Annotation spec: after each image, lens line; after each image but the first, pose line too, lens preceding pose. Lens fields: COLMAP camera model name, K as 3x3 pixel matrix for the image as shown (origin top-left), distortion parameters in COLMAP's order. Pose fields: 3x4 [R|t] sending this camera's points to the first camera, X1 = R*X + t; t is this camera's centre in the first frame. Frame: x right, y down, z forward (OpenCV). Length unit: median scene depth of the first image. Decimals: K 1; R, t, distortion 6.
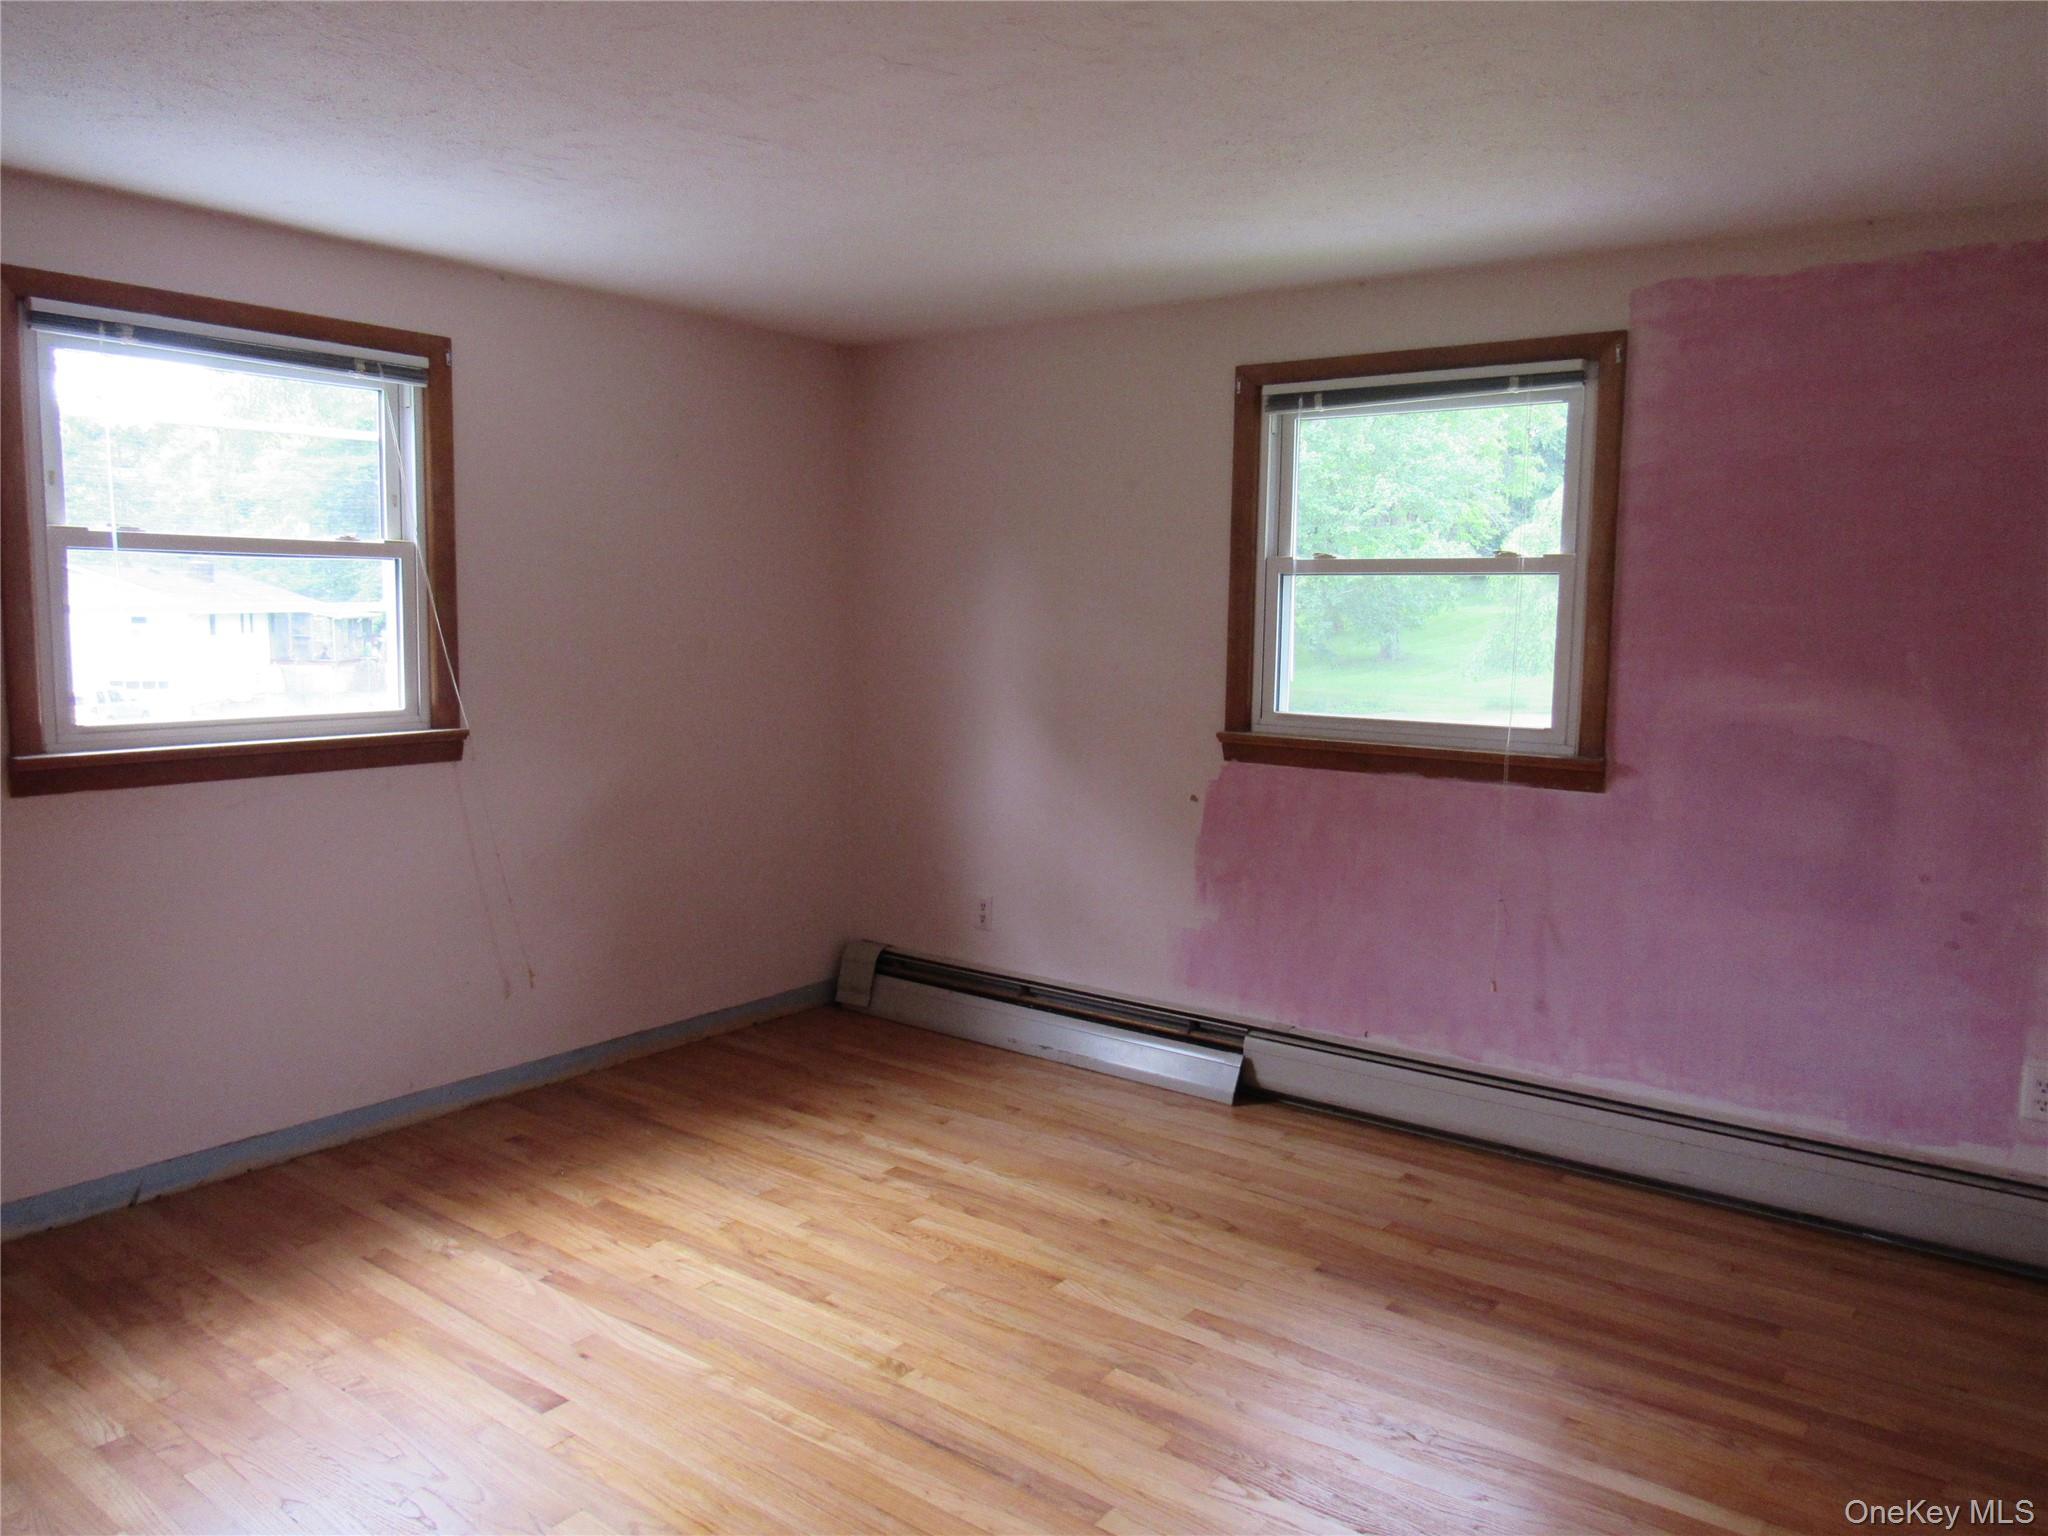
lens RADIAL K [[1465.7, 0, 1029.2], [0, 1465.7, 766.4], [0, 0, 1]] dist [-0.027684, 0.007842]
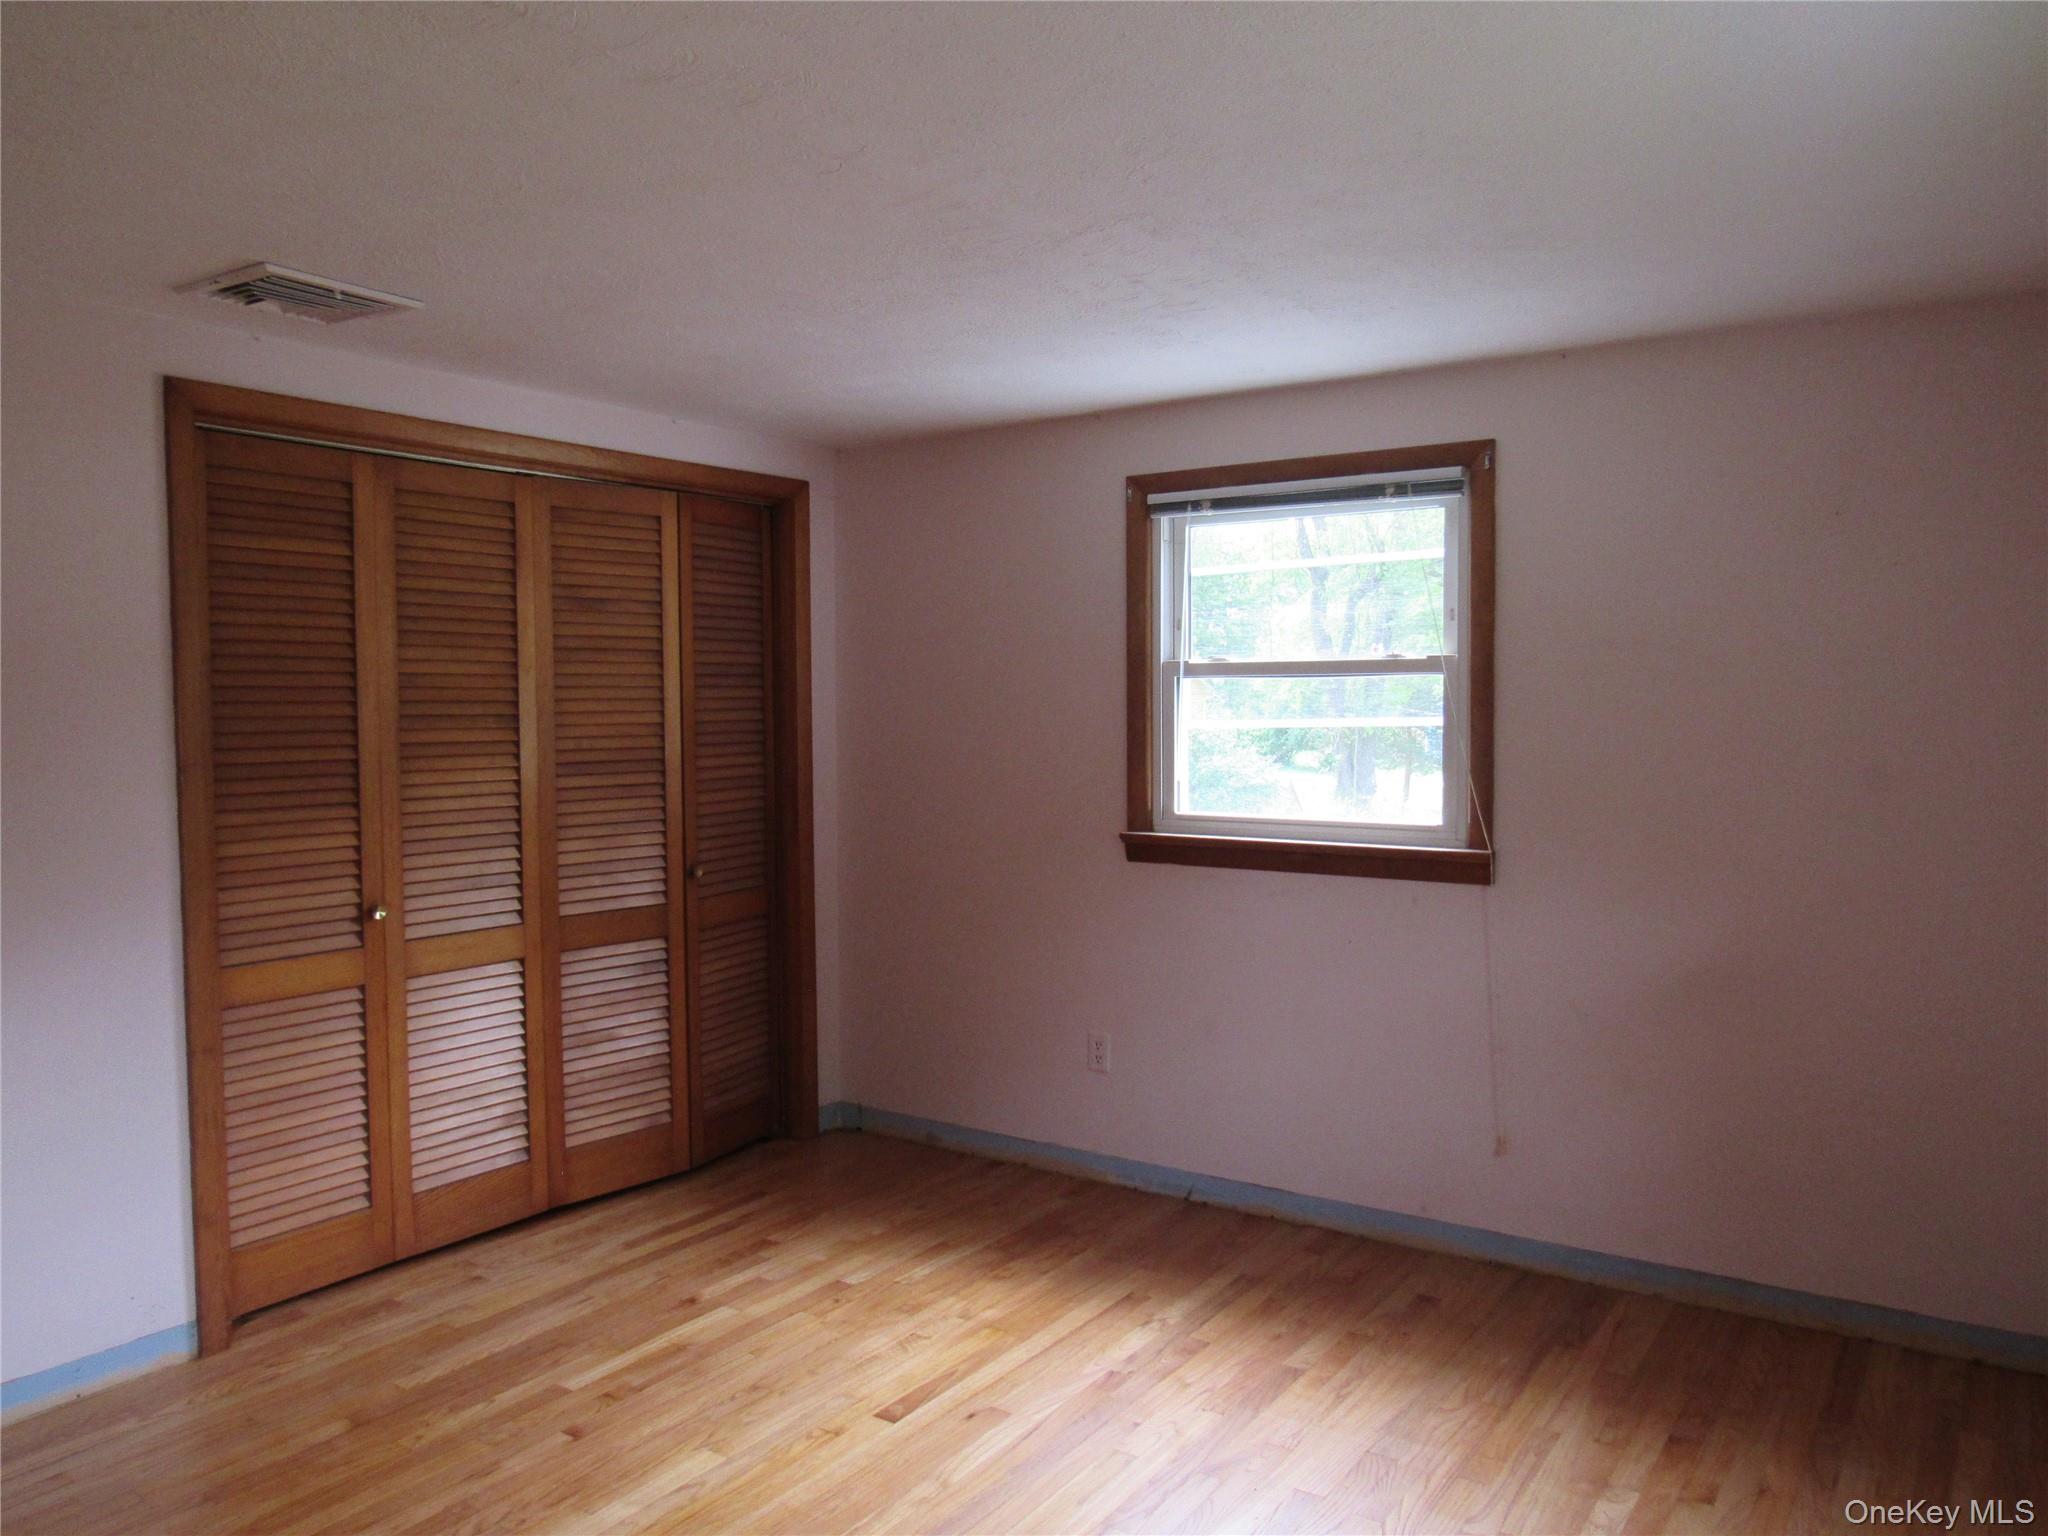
lens RADIAL K [[1465.7, 0, 1029.2], [0, 1465.7, 766.4], [0, 0, 1]] dist [-0.027684, 0.007842]
pose [[0.039716, 0.031454, -0.998716, 0.598362], [-0.101374, 0.994474, 0.027289, -0.085149], [0.994055, 0.100160, 0.042686, 0.747728]]
